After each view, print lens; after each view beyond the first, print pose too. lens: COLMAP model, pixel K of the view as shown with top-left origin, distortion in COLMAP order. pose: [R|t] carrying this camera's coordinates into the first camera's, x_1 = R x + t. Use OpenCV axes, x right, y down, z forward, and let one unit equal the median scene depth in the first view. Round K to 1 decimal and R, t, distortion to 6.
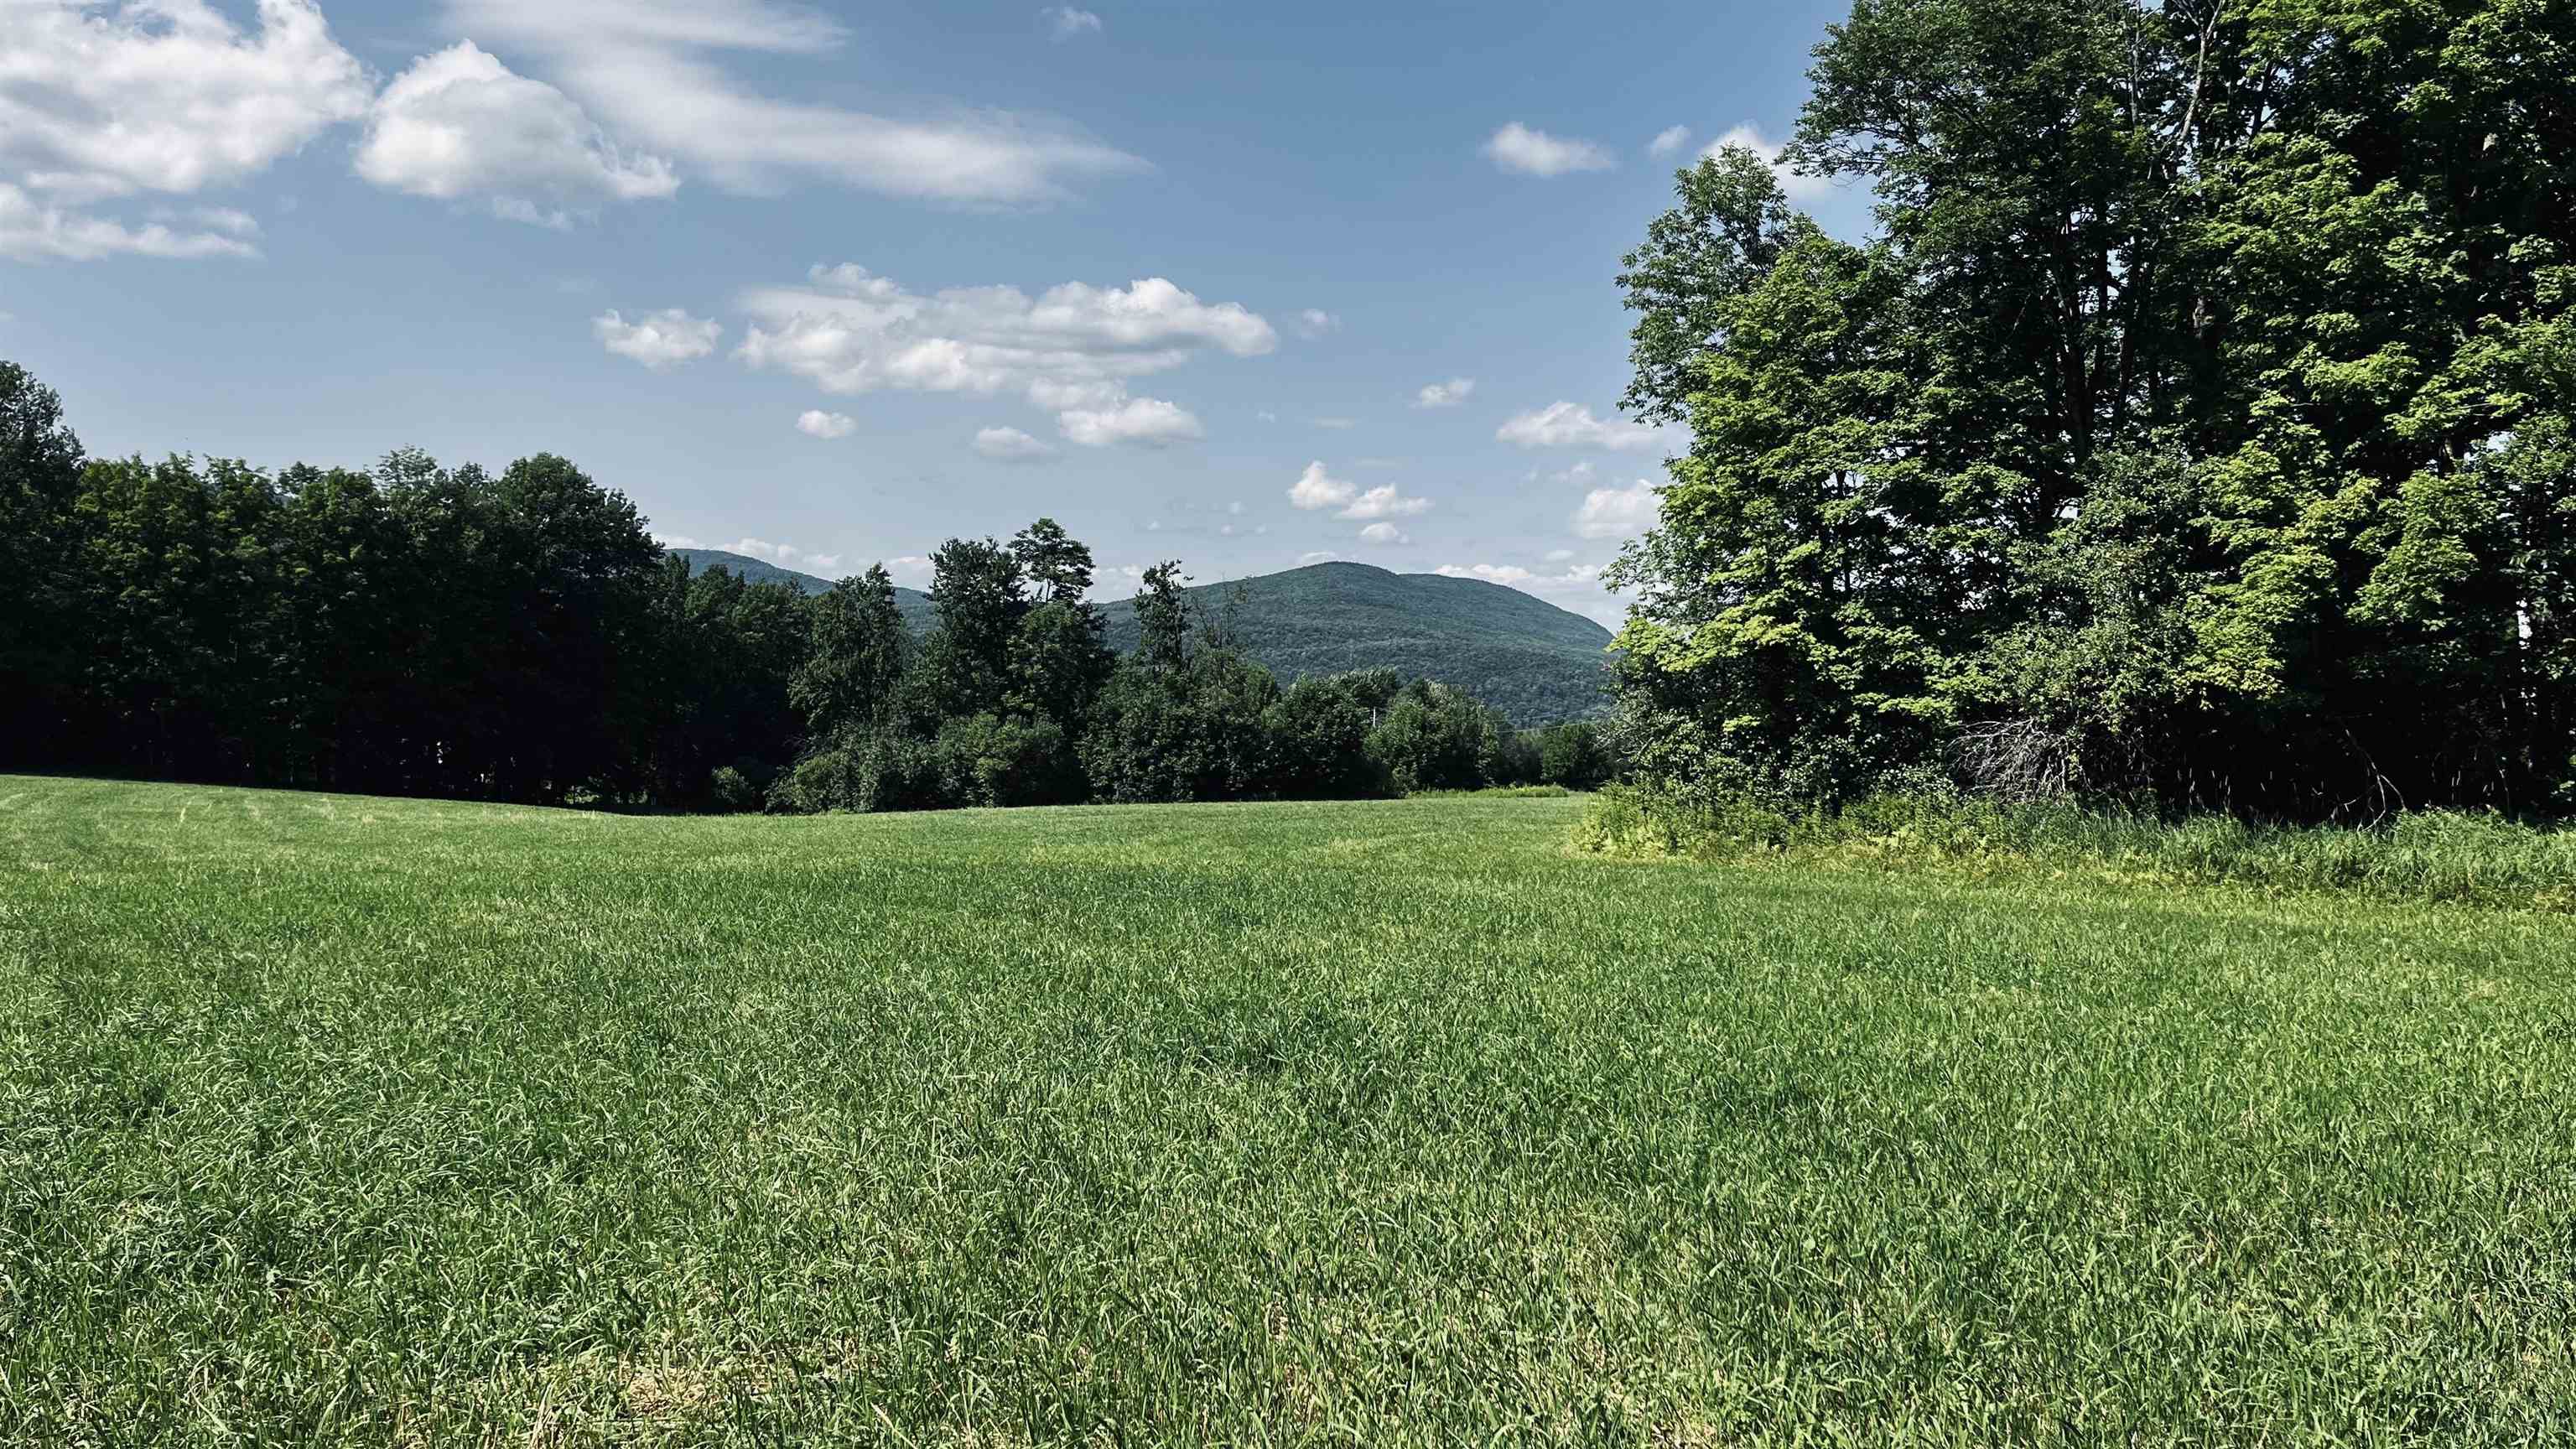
lens RADIAL K [[1903.5, 0, 1288.0], [0, 1903.5, 724.5], [0, 0, 1]] dist [0.094944, -0.063921]
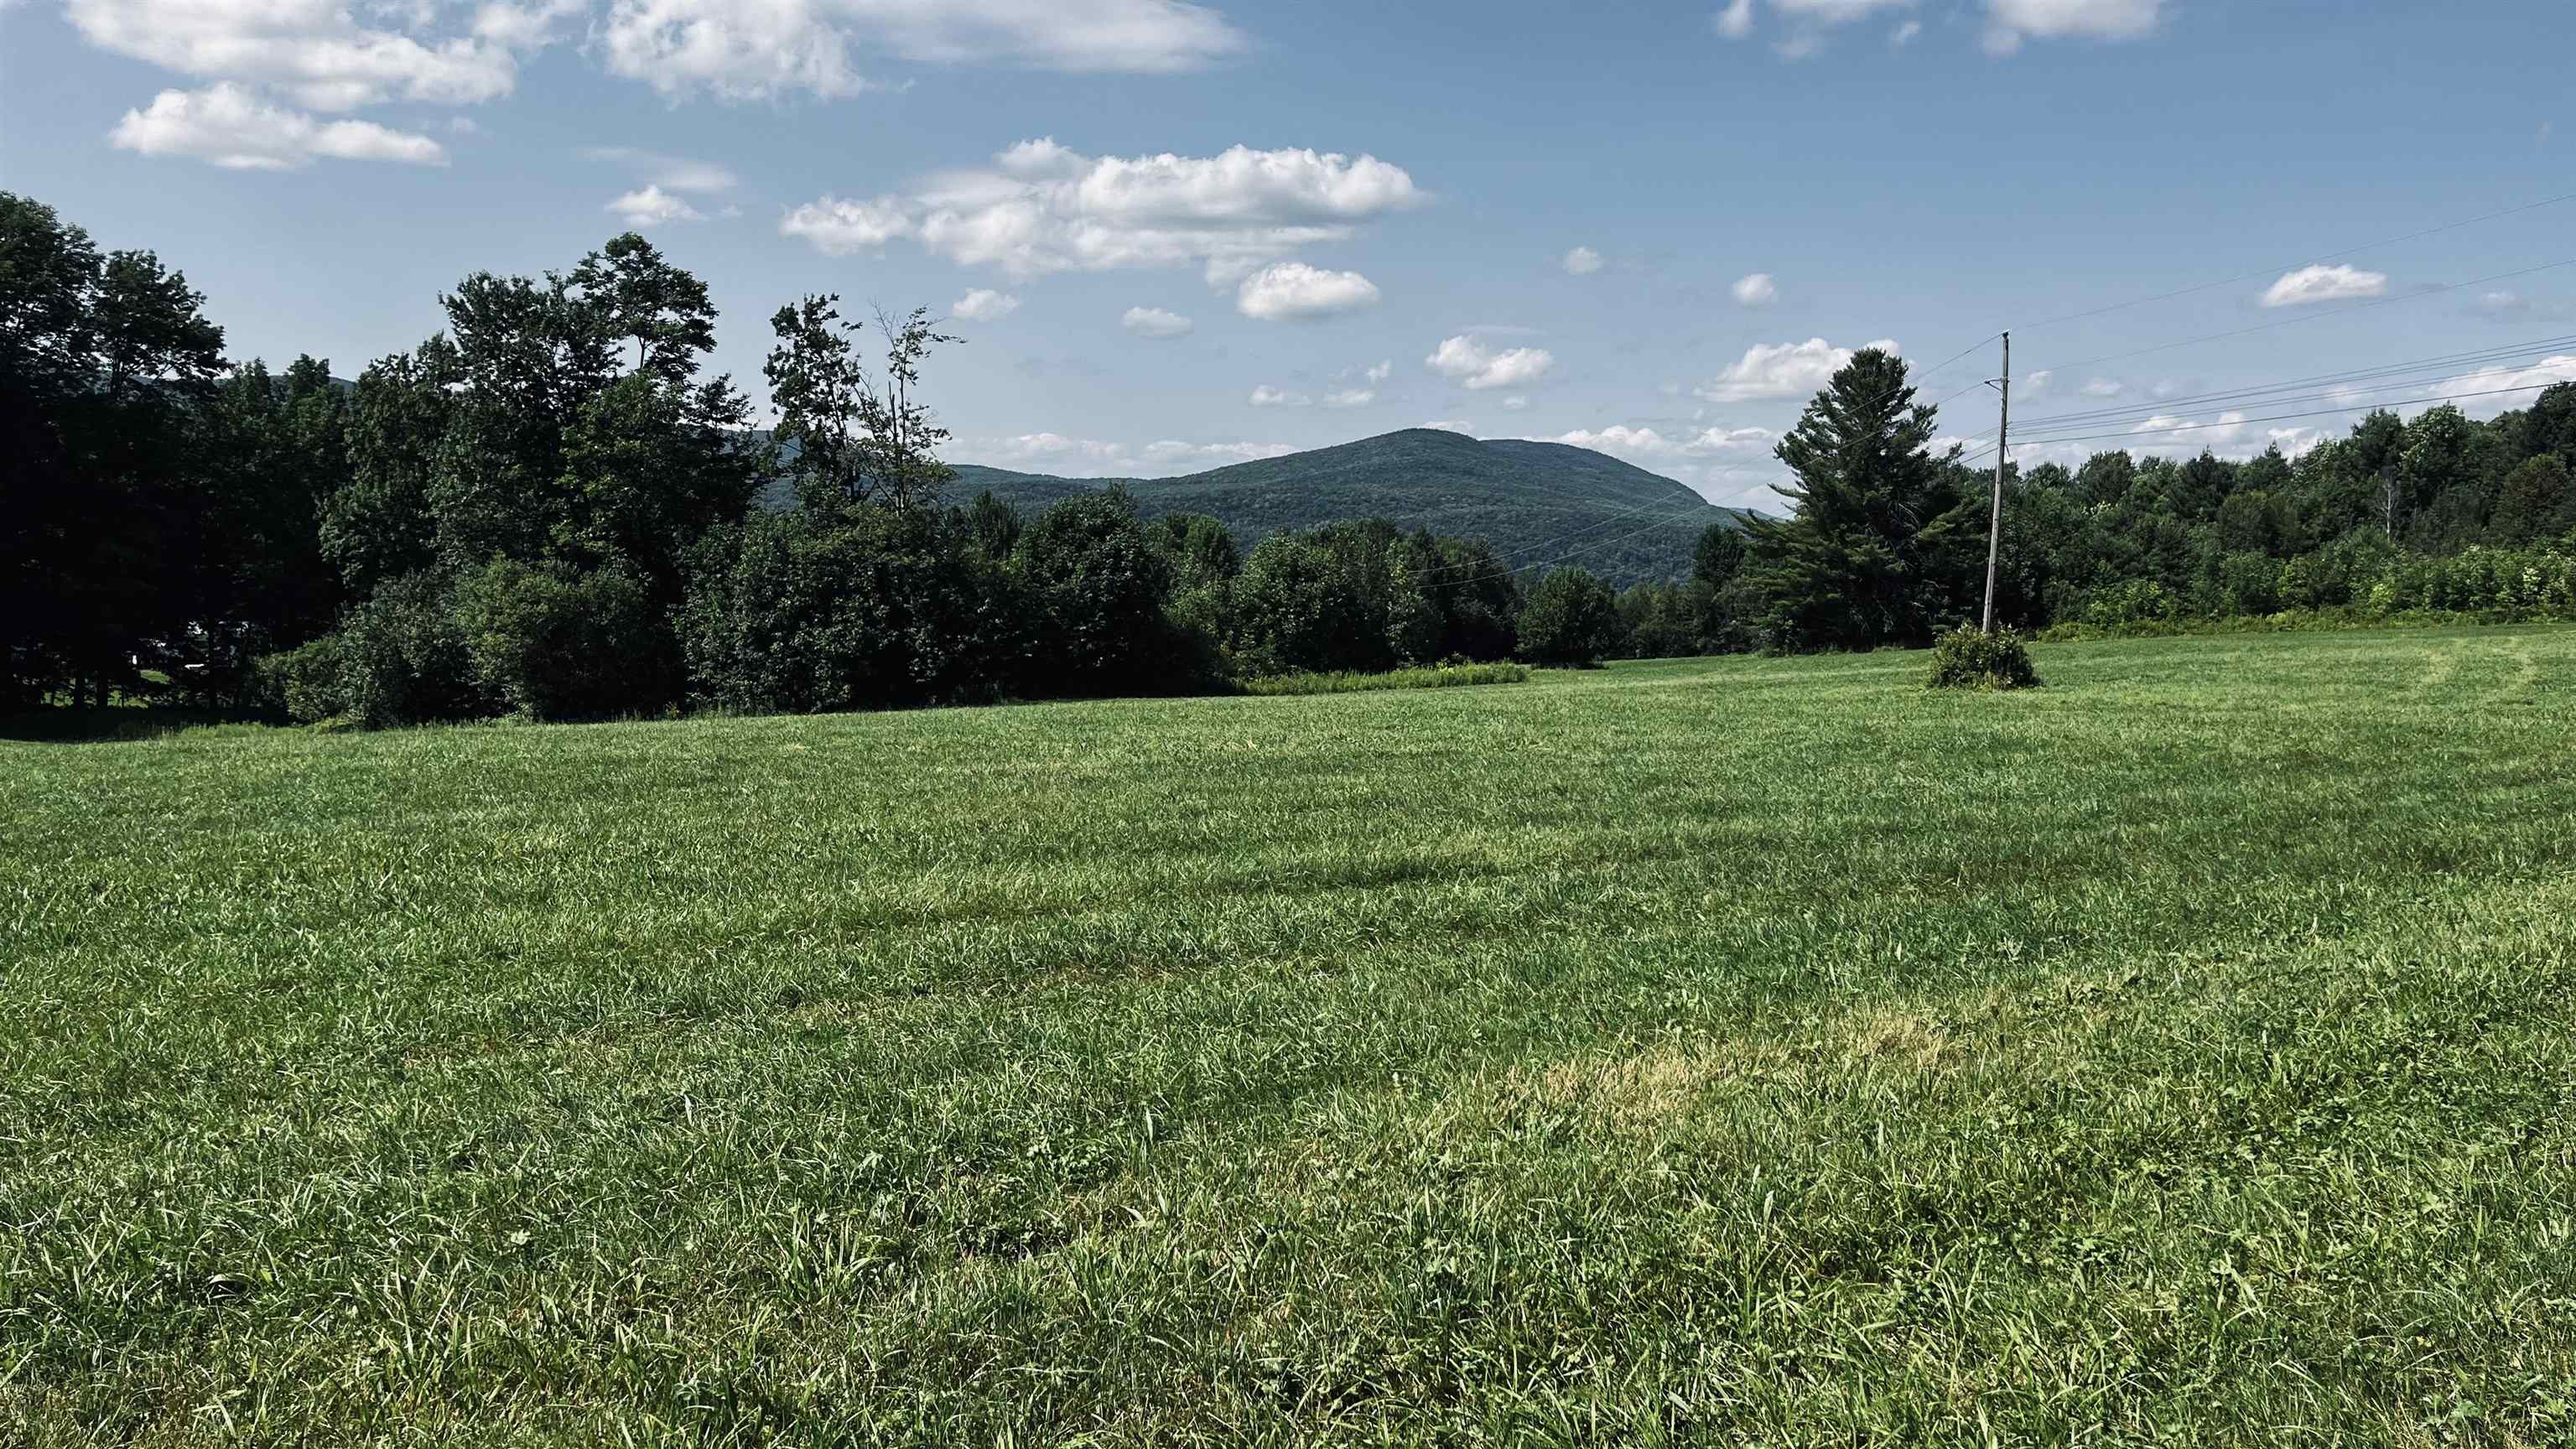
lens RADIAL K [[1813.1, 0, 1288.0], [0, 1813.1, 724.5], [0, 0, 1]] dist [0.087673, -0.087015]
pose [[0.994433, -0.011276, -0.104767, 0.139252], [0.018484, 0.997508, 0.068084, 0.010988], [0.103739, -0.069642, 0.992163, 0.433342]]
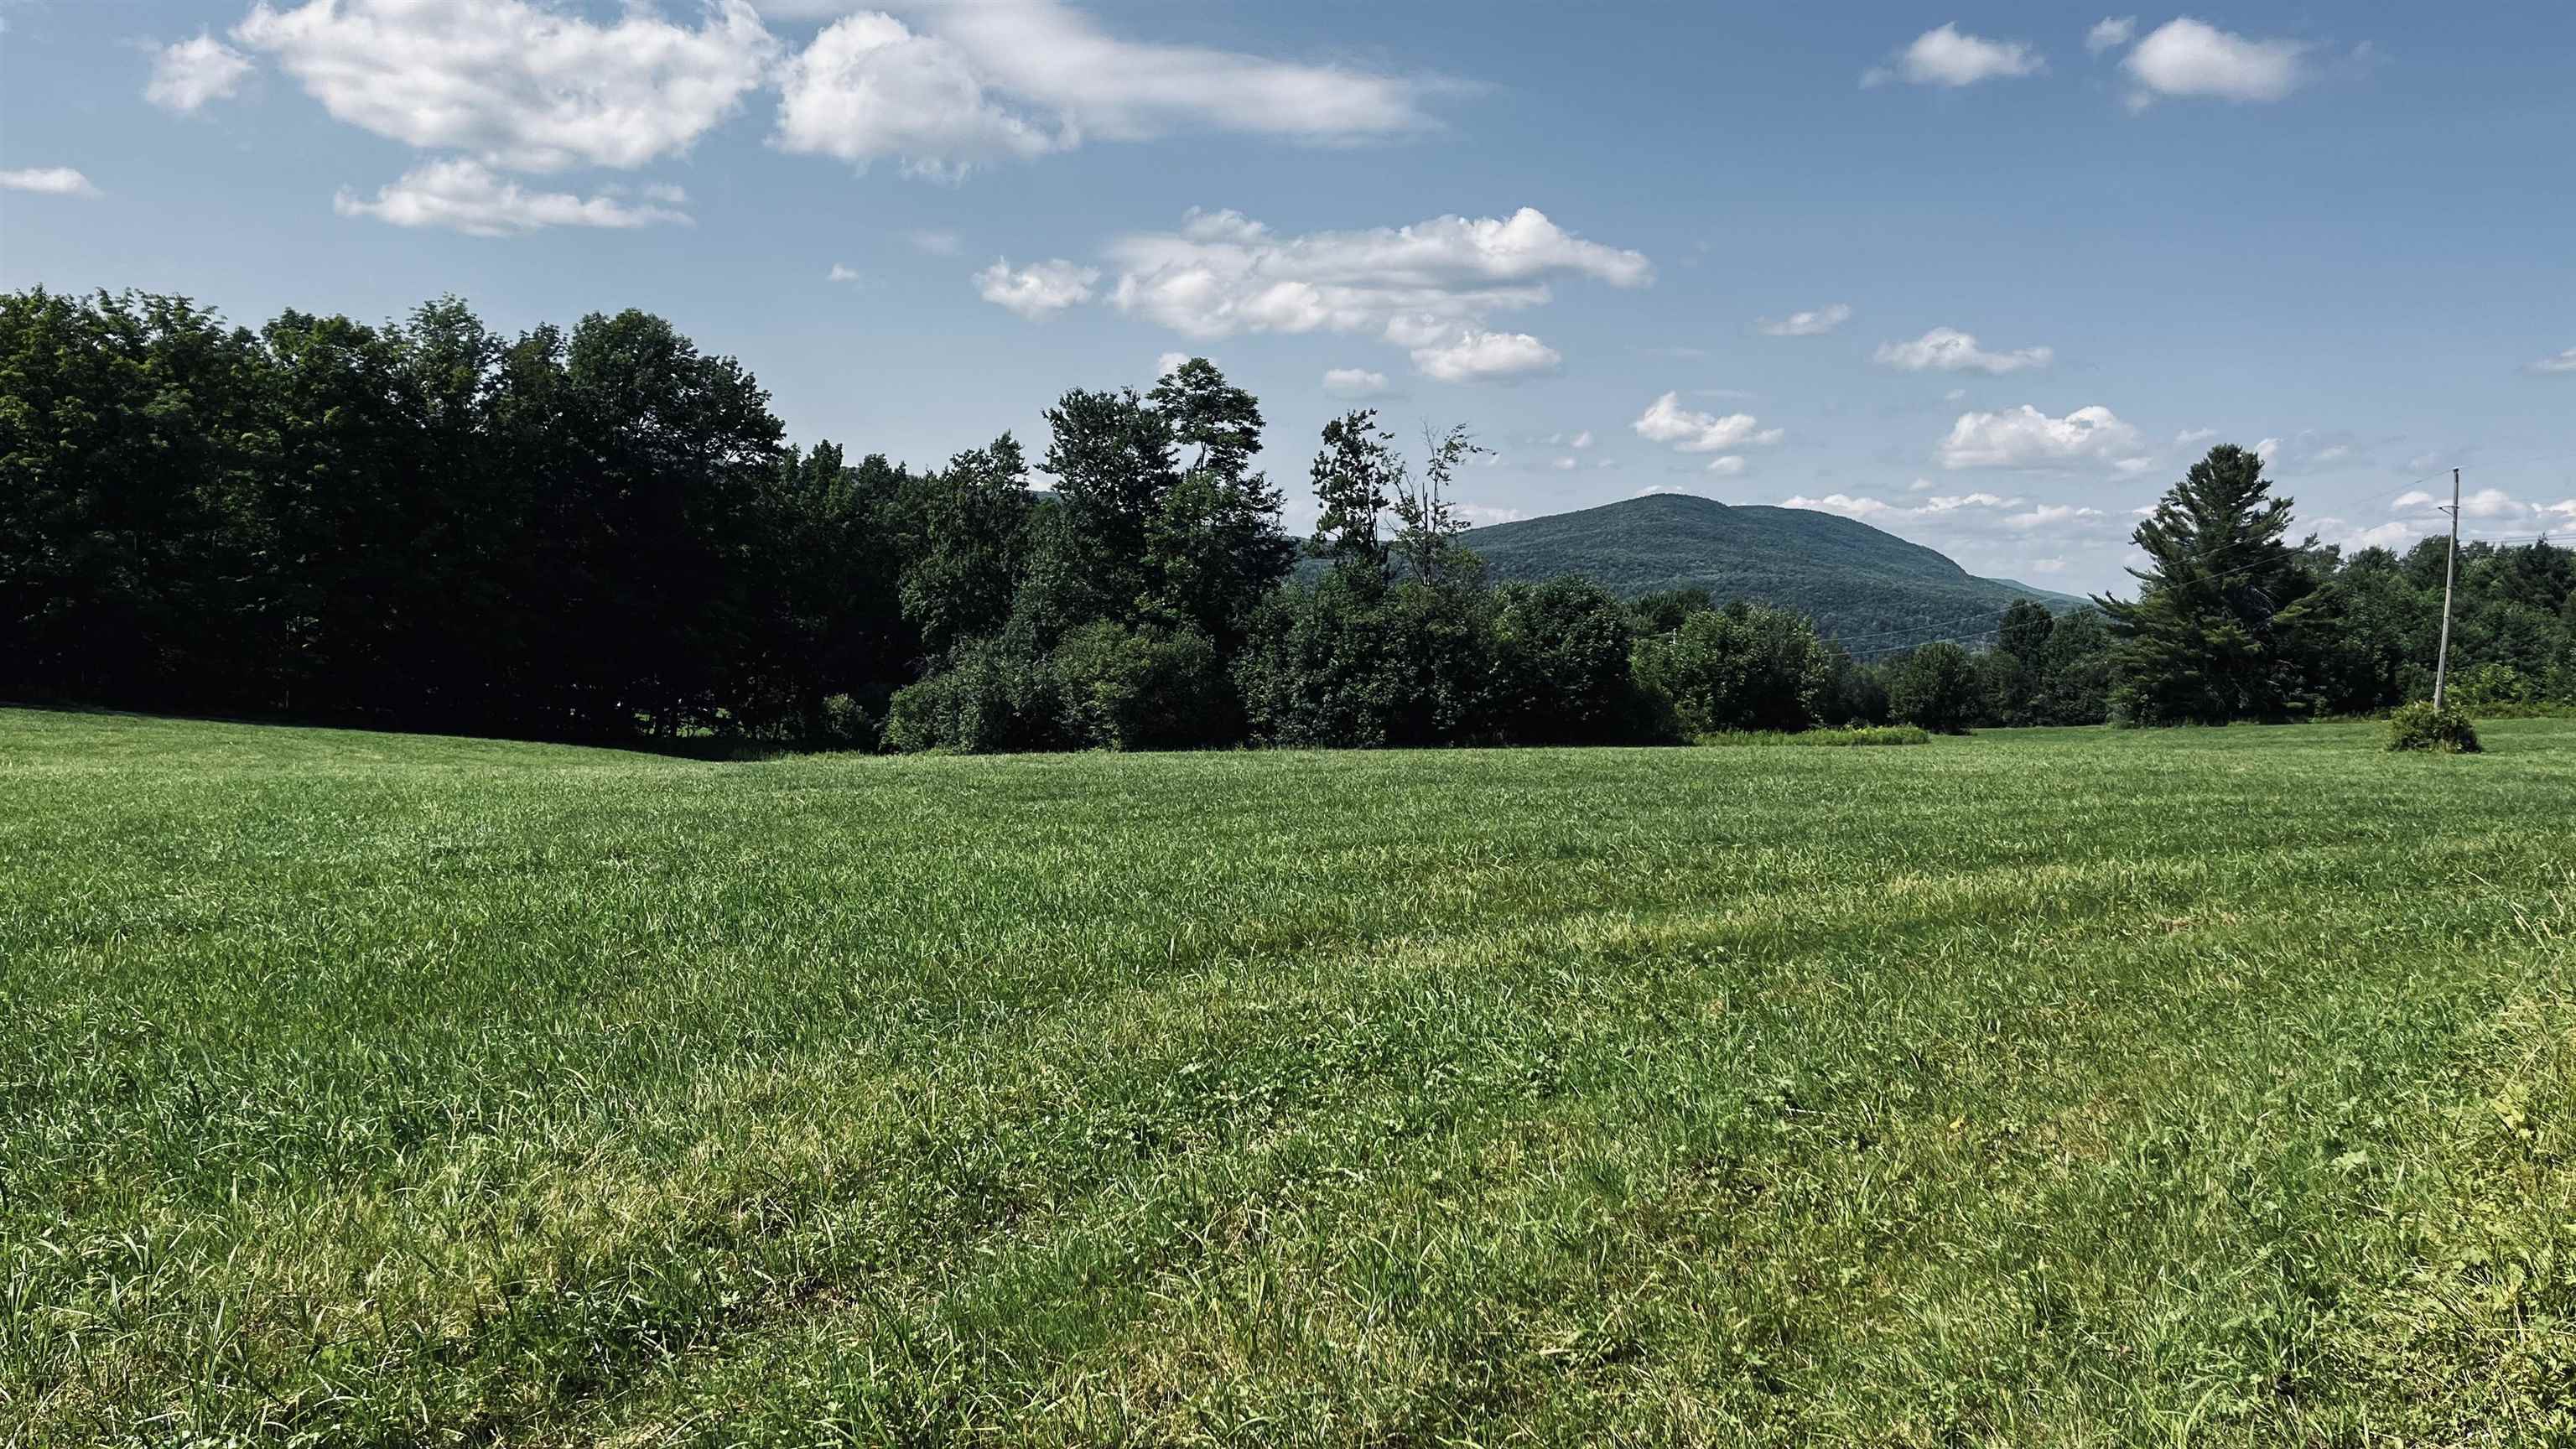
lens RADIAL K [[1903.5, 0, 1288.0], [0, 1903.5, 724.5], [0, 0, 1]] dist [0.094944, -0.063921]
pose [[0.981641, 0.009005, -0.190526, 0.049049], [-0.002740, 0.999448, 0.033121, 0.008838], [0.190719, -0.031991, 0.981123, 0.276587]]
